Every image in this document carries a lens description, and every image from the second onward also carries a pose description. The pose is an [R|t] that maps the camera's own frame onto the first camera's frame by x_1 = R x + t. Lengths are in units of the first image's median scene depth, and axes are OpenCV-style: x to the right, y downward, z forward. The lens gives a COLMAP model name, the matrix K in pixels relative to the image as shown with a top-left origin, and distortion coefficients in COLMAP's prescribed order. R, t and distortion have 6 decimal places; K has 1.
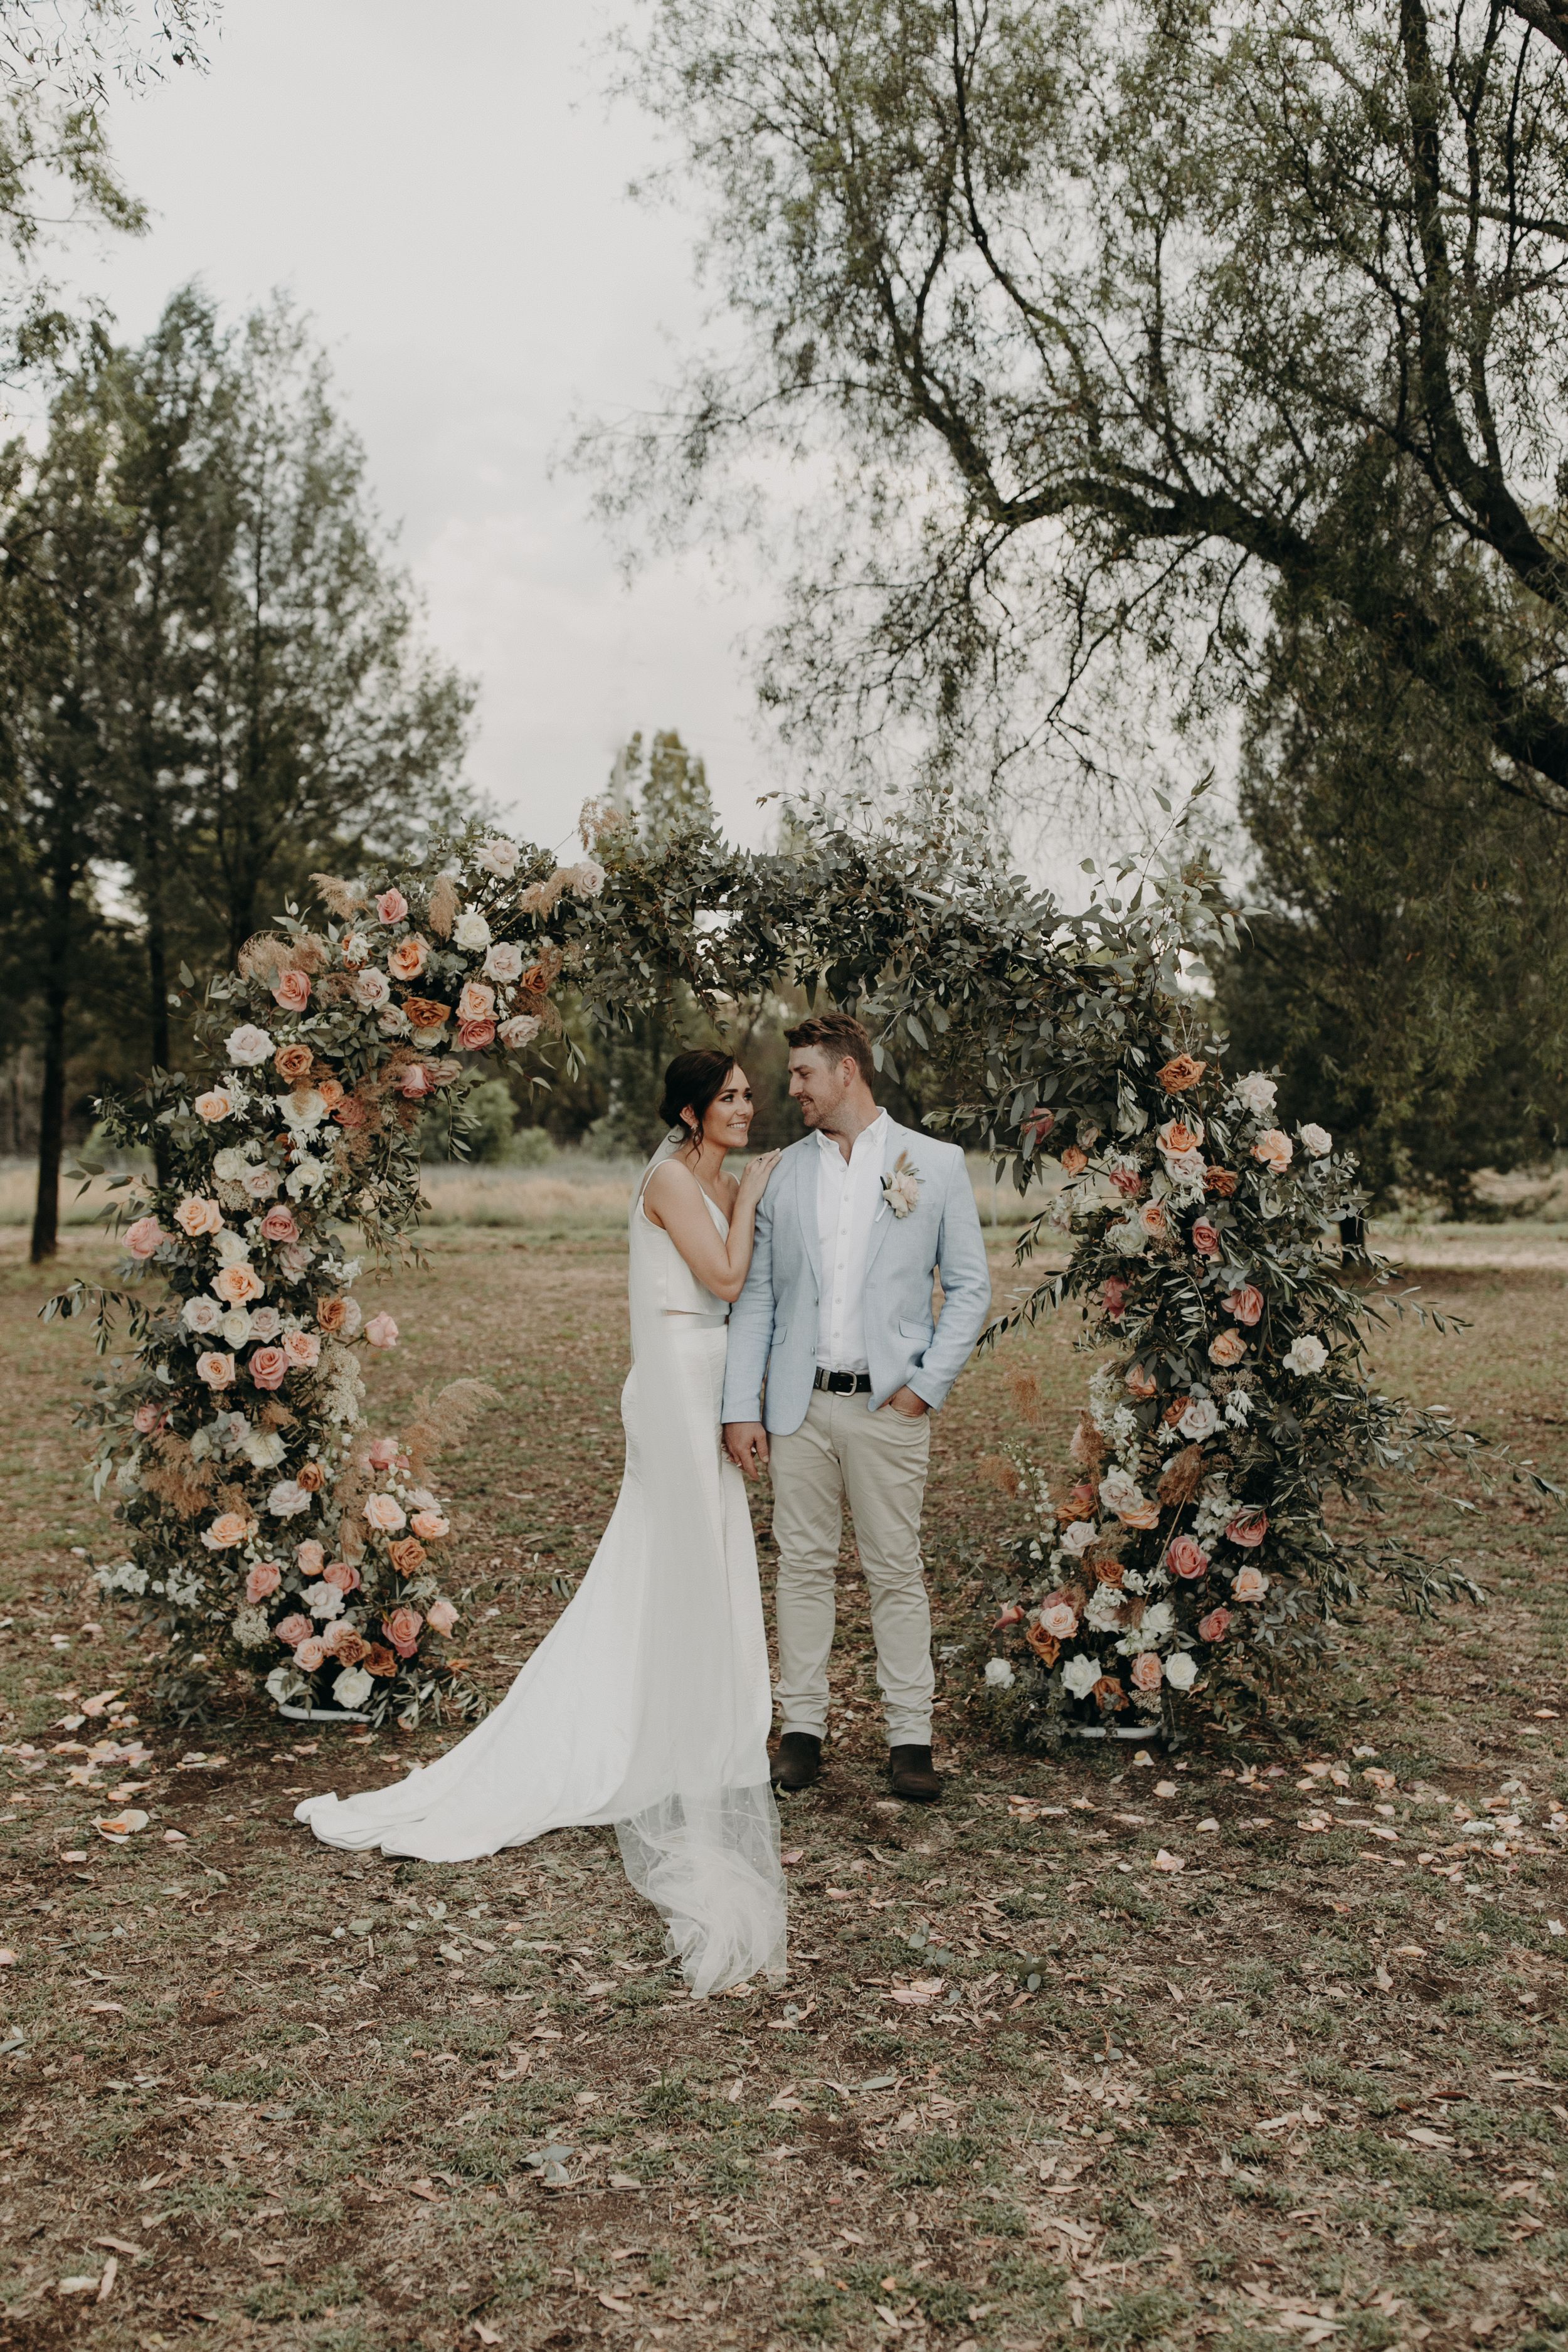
lens RADIAL K [[2350.6, 0, 784.0], [0, 2350.6, 1176.0], [0, 0, 1]] dist [0.008850, 0.000623]
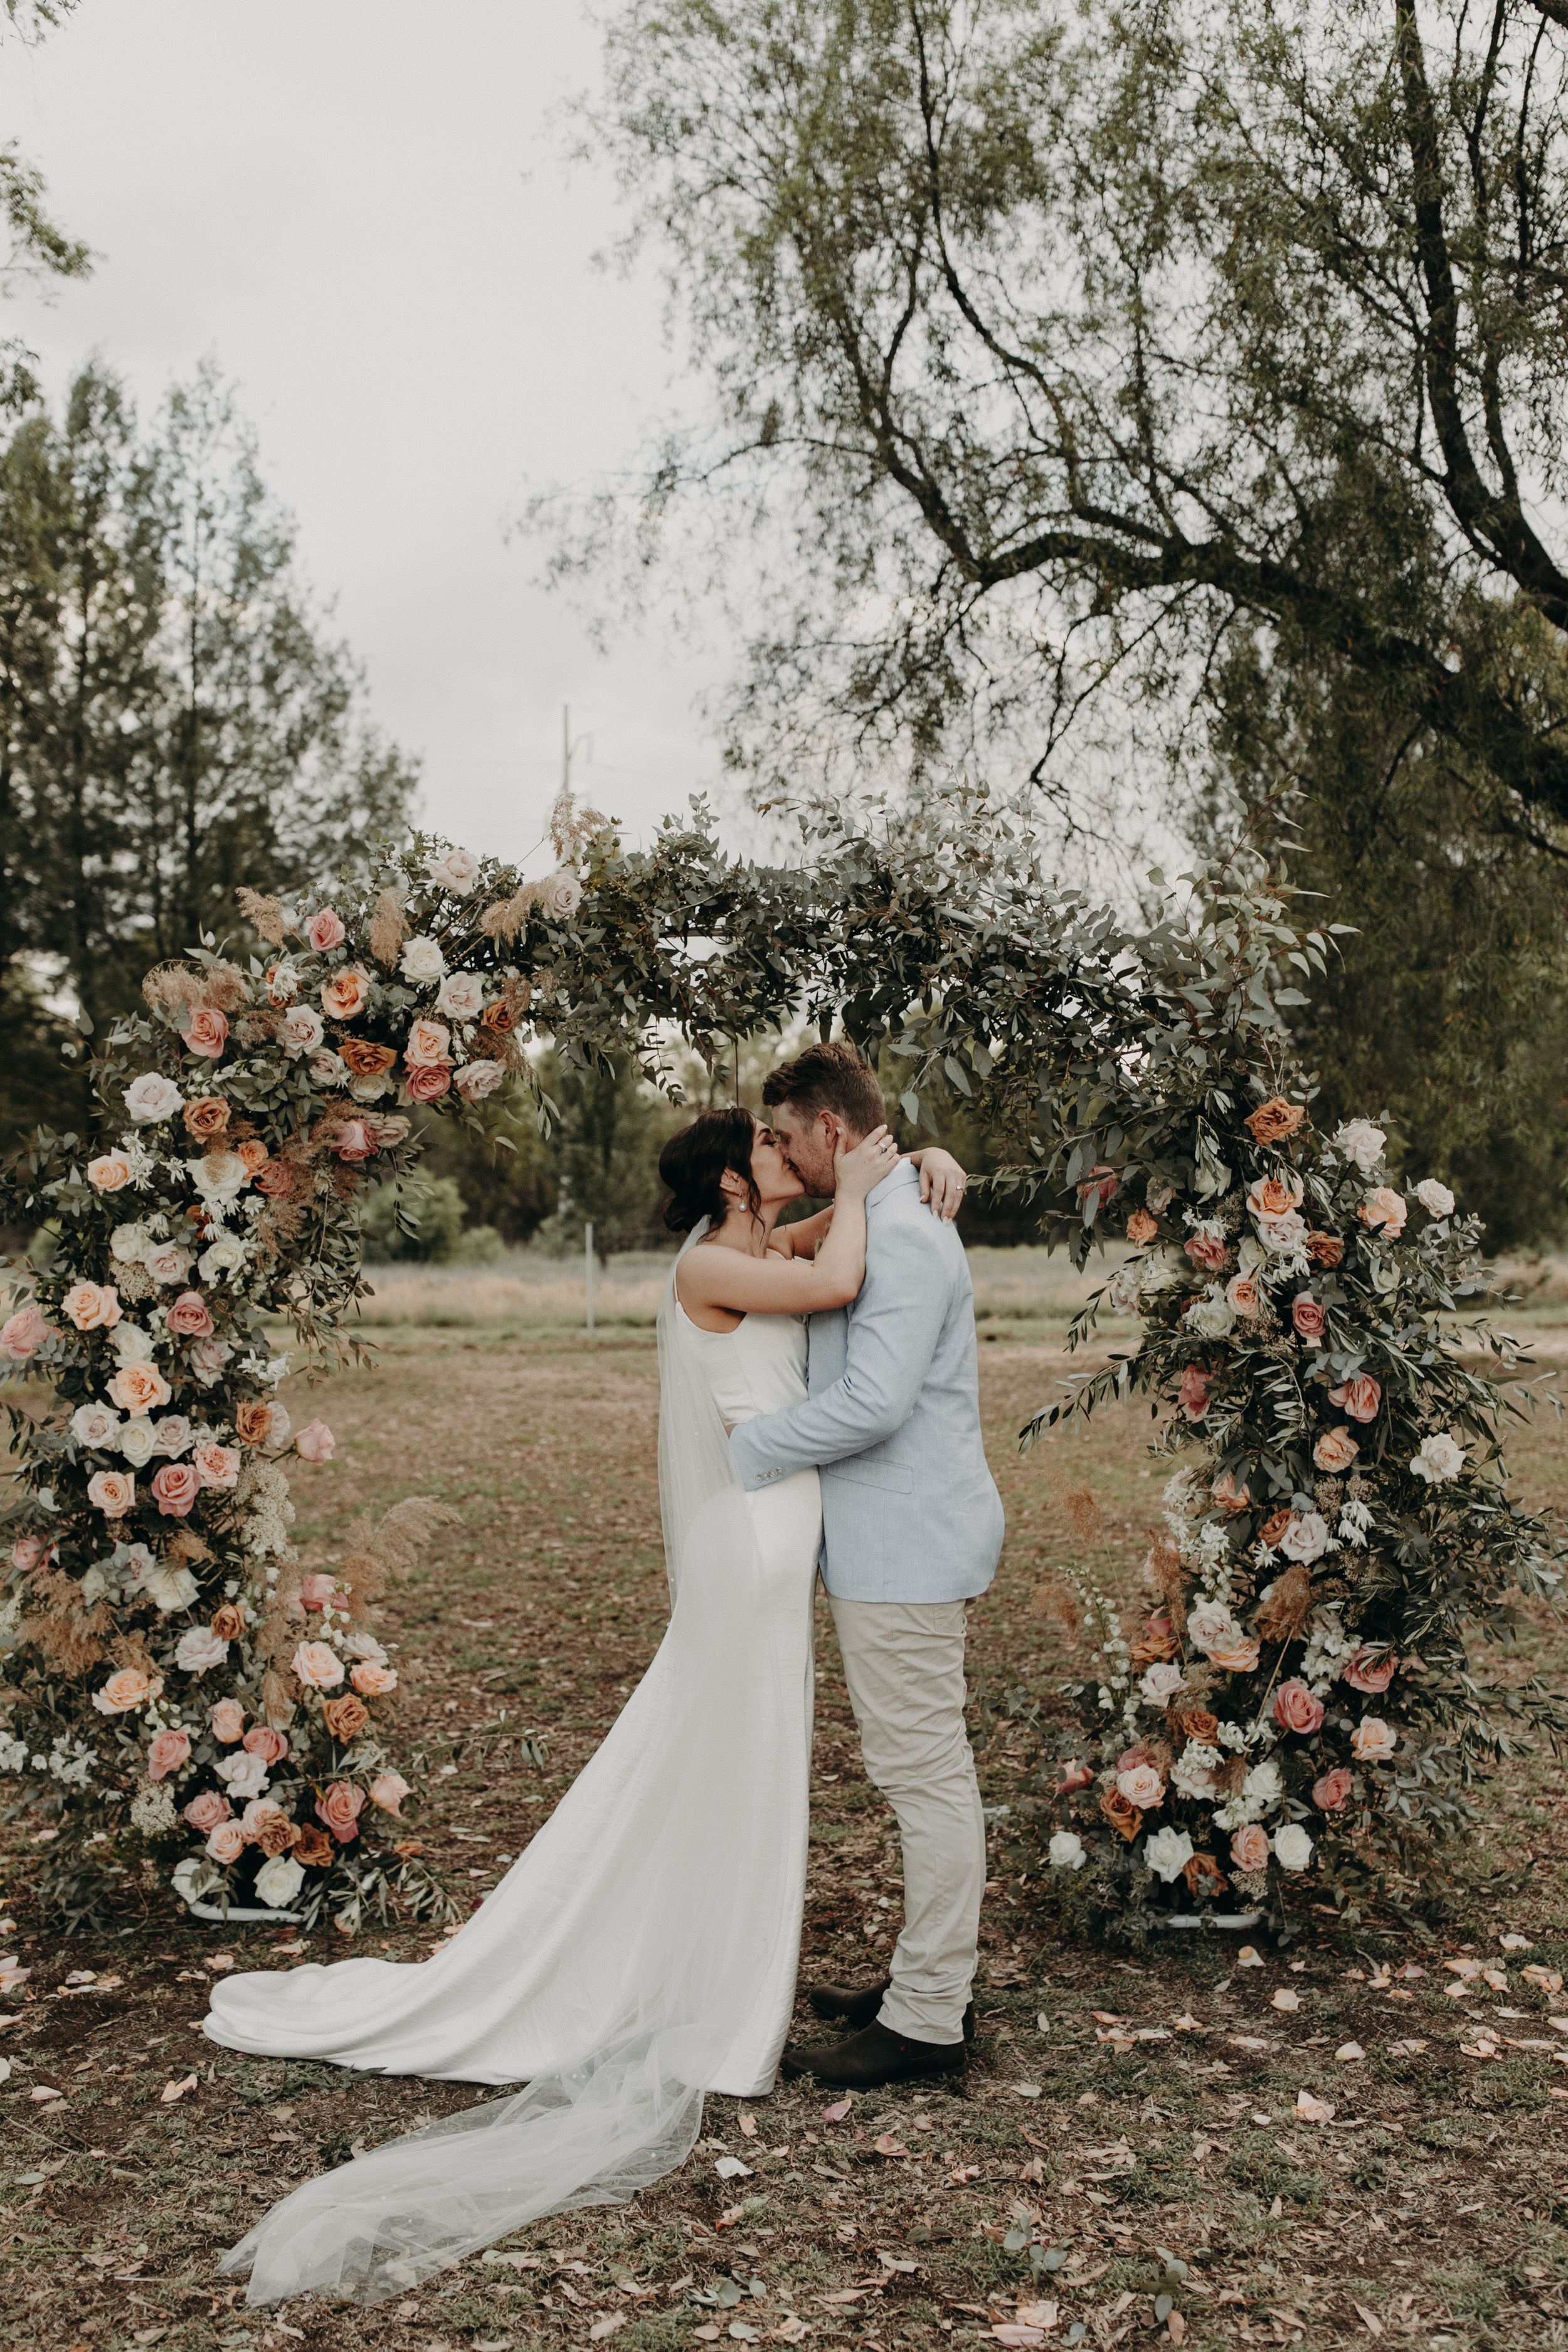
lens RADIAL K [[2351.0, 0, 783.8], [0, 2351.0, 1145.4], [0, 0, 1]] dist [0.002828, 0.001737]
pose [[0.999705, -0.010443, 0.021937, -0.023309], [0.011624, 0.998449, -0.054438, 0.008530], [-0.021334, 0.054677, 0.998276, 0.166755]]
